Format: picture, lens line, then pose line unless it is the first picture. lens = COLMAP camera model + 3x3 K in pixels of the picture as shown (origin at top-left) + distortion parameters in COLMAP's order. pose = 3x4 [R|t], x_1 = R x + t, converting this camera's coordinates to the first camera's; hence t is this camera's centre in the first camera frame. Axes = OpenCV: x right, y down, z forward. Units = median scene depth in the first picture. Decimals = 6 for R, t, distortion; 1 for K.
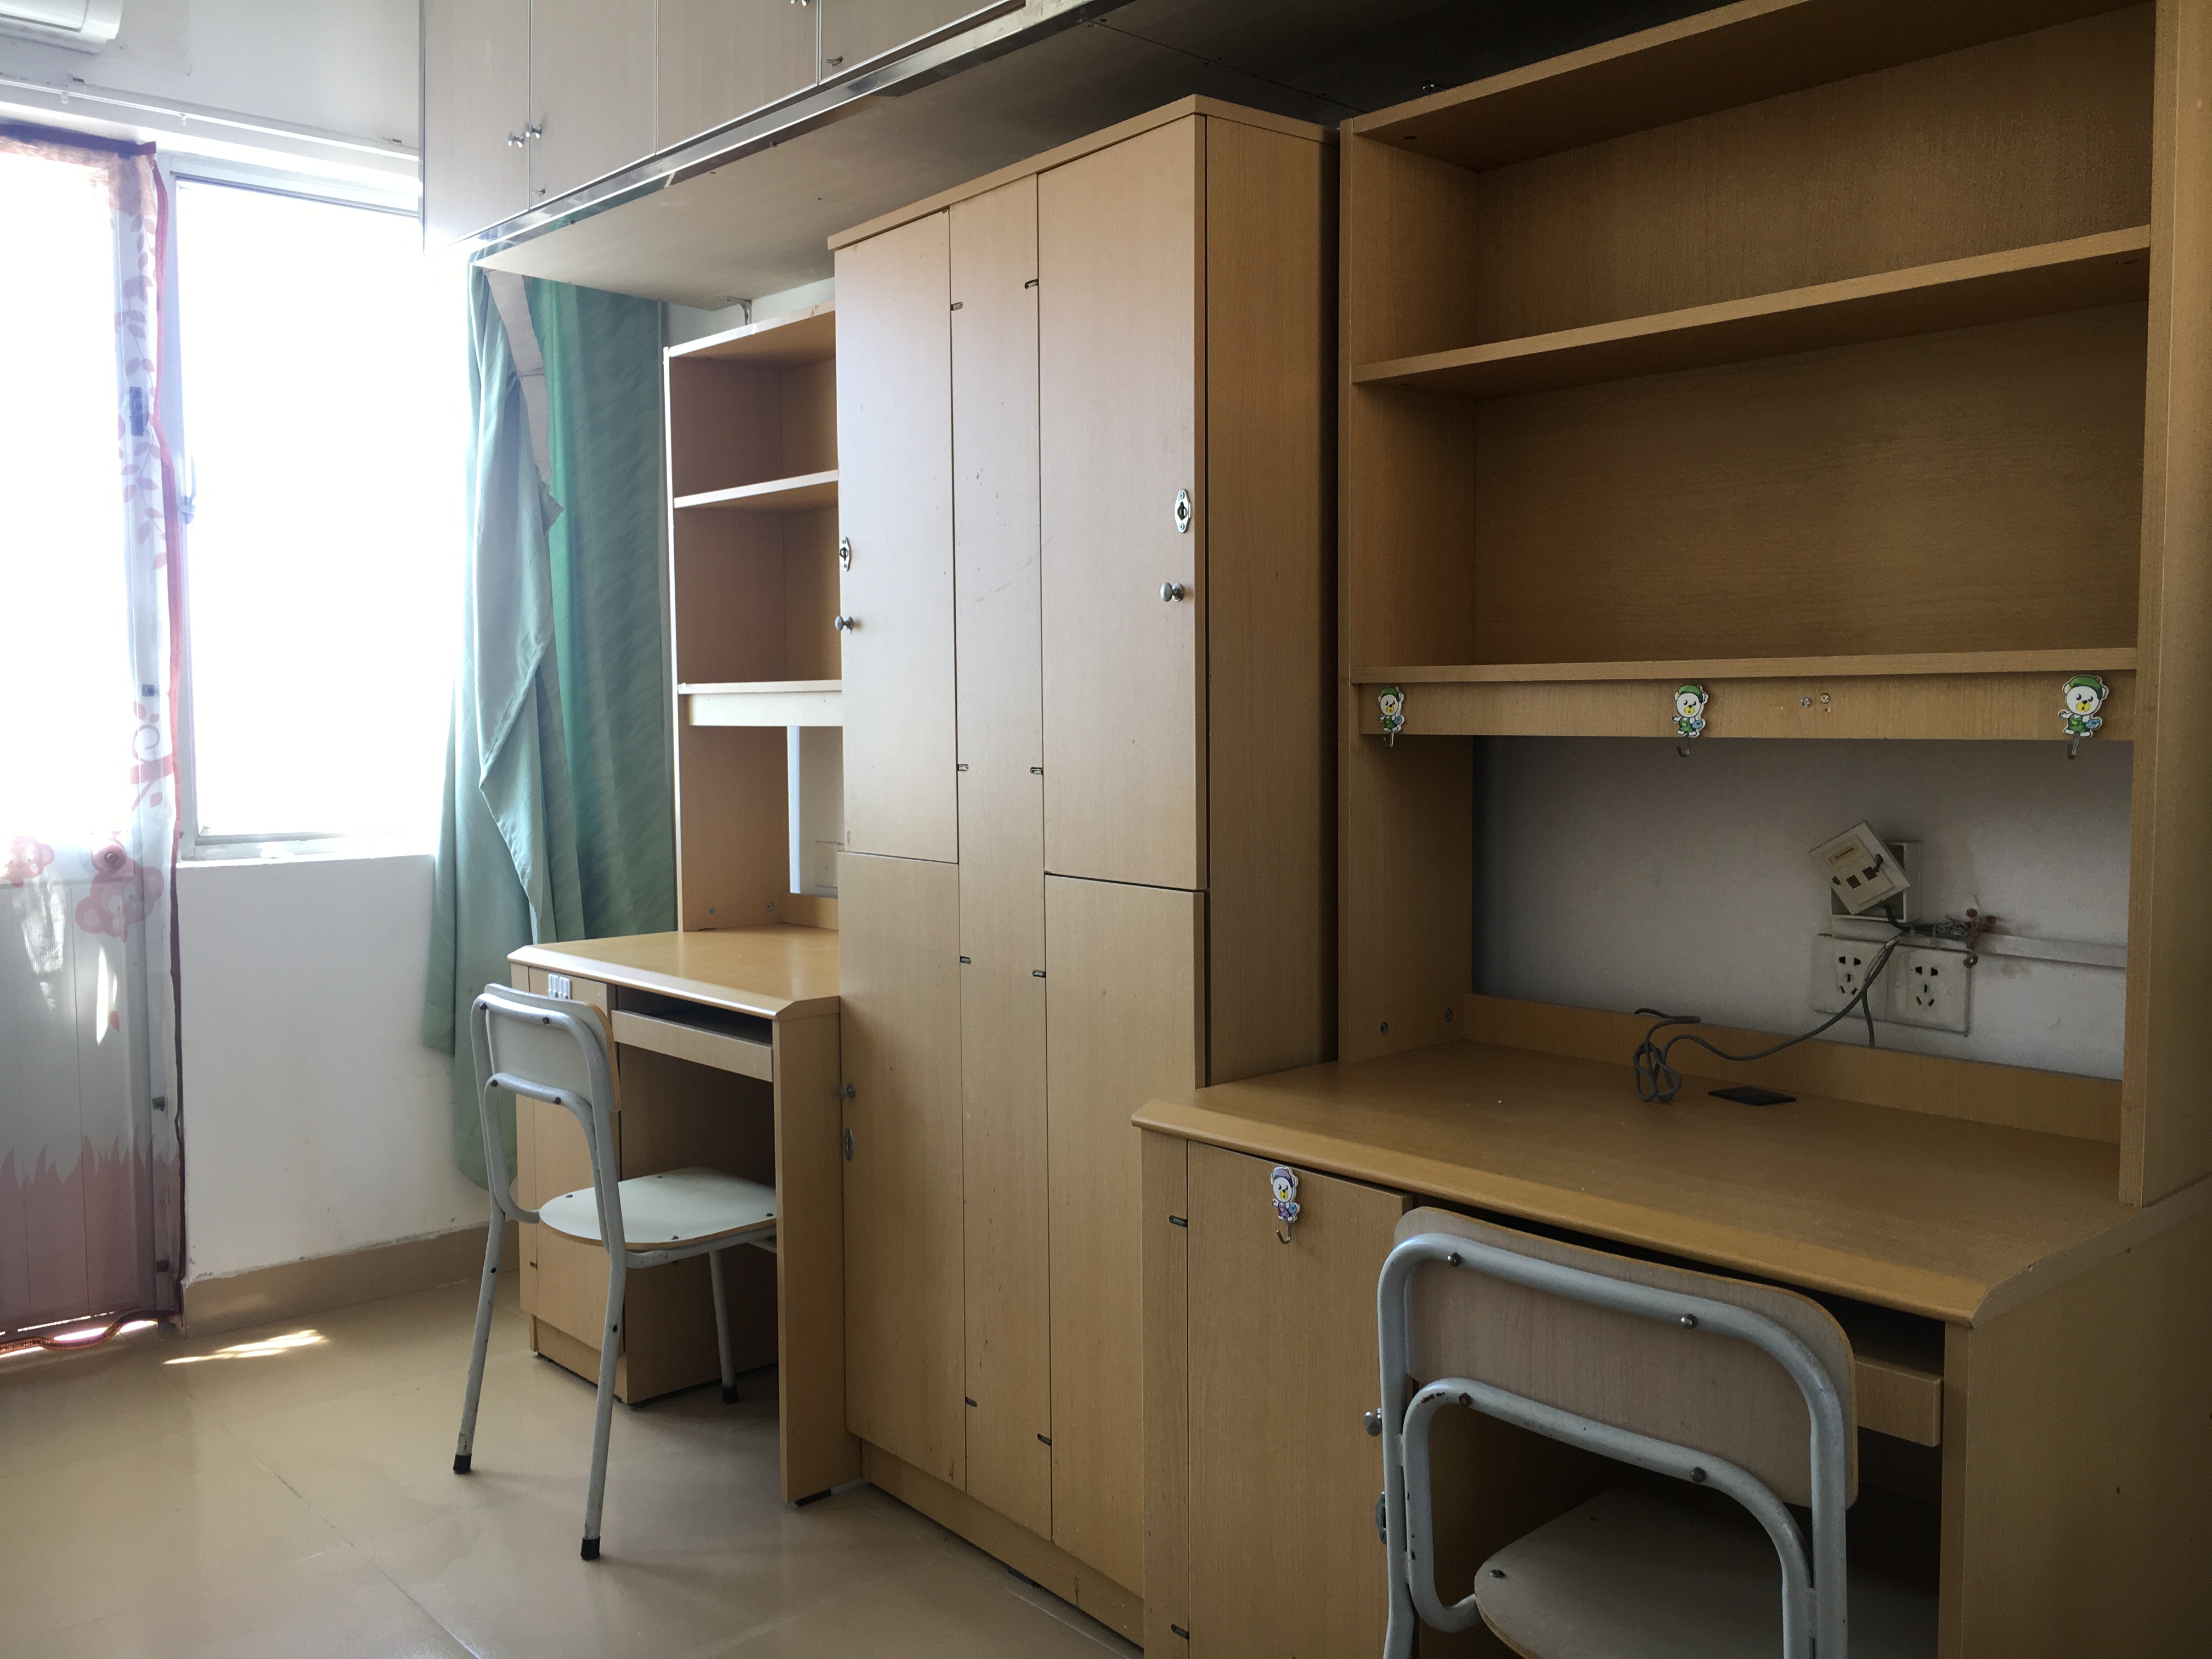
lens RADIAL K [[1889.7, 0, 1136.8], [0, 1889.7, 828.3], [0, 0, 1]] dist [0.003738, -0.011001]
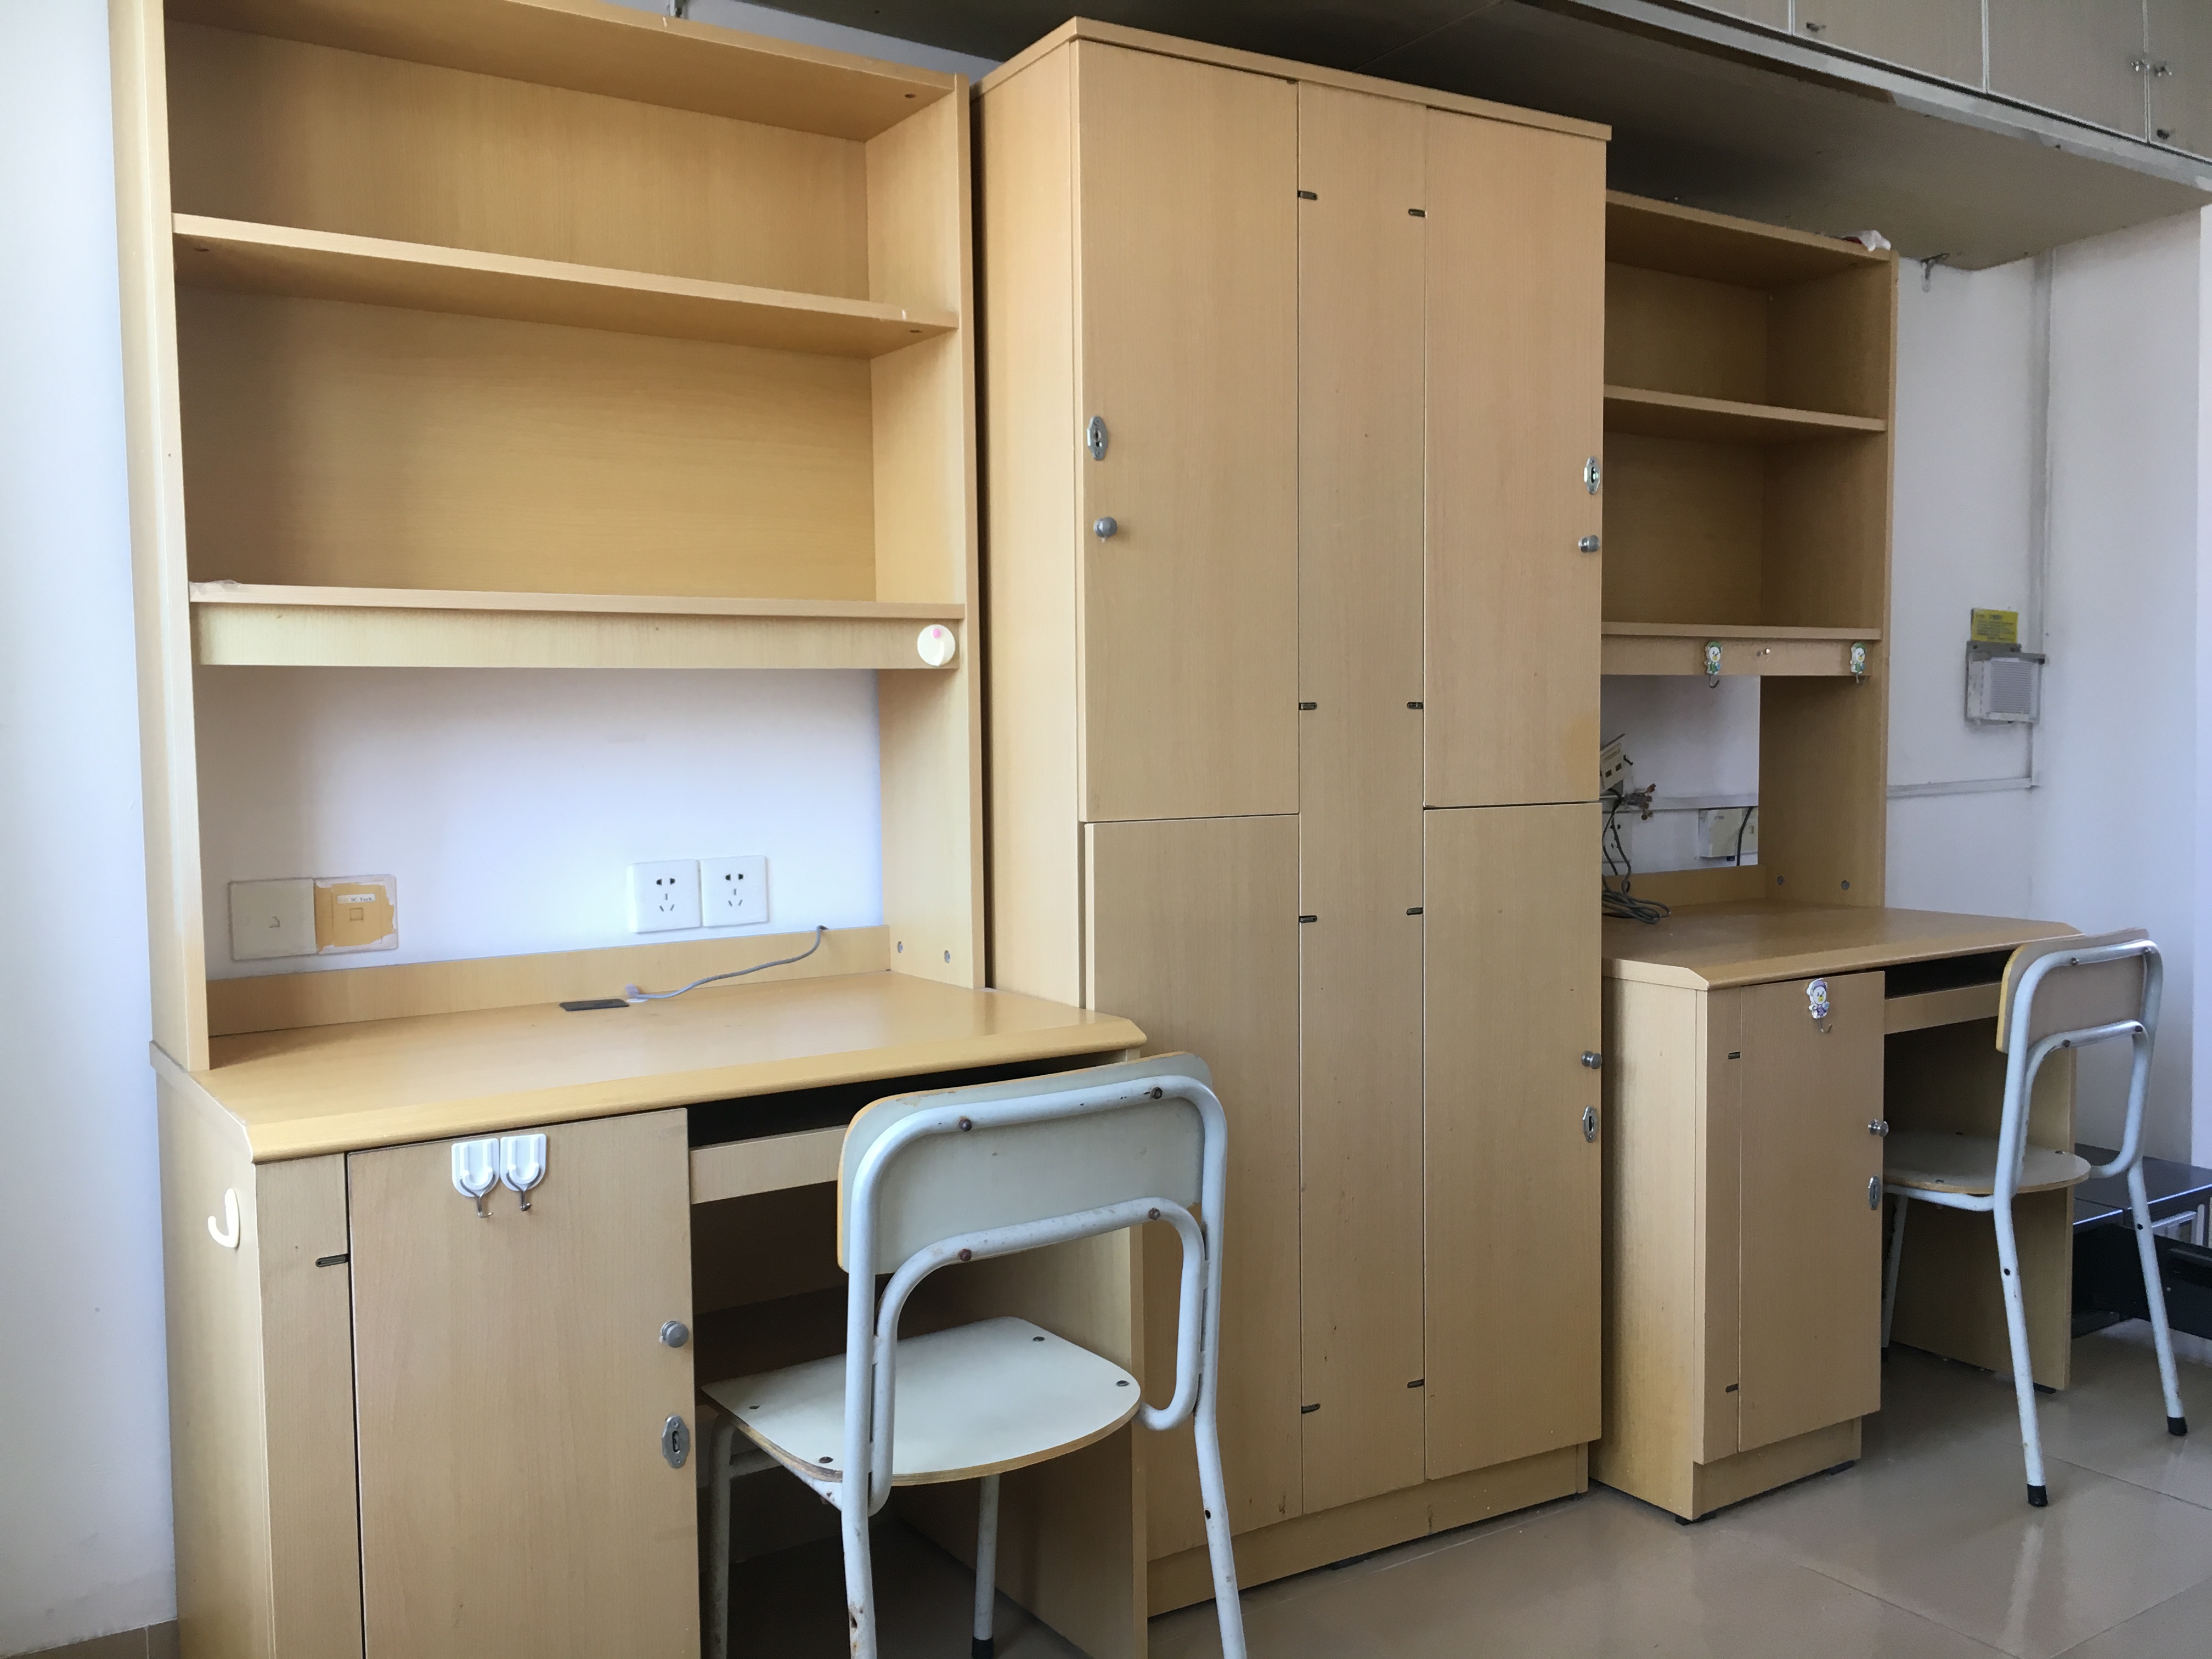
lens RADIAL K [[1889.7, 0, 1136.8], [0, 1889.7, 828.3], [0, 0, 1]] dist [0.003738, -0.011001]
pose [[0.145382, -0.056914, 0.987737, -1.214201], [0.071613, 0.996331, 0.046869, -0.027622], [-0.986780, 0.063921, 0.148925, 1.154397]]
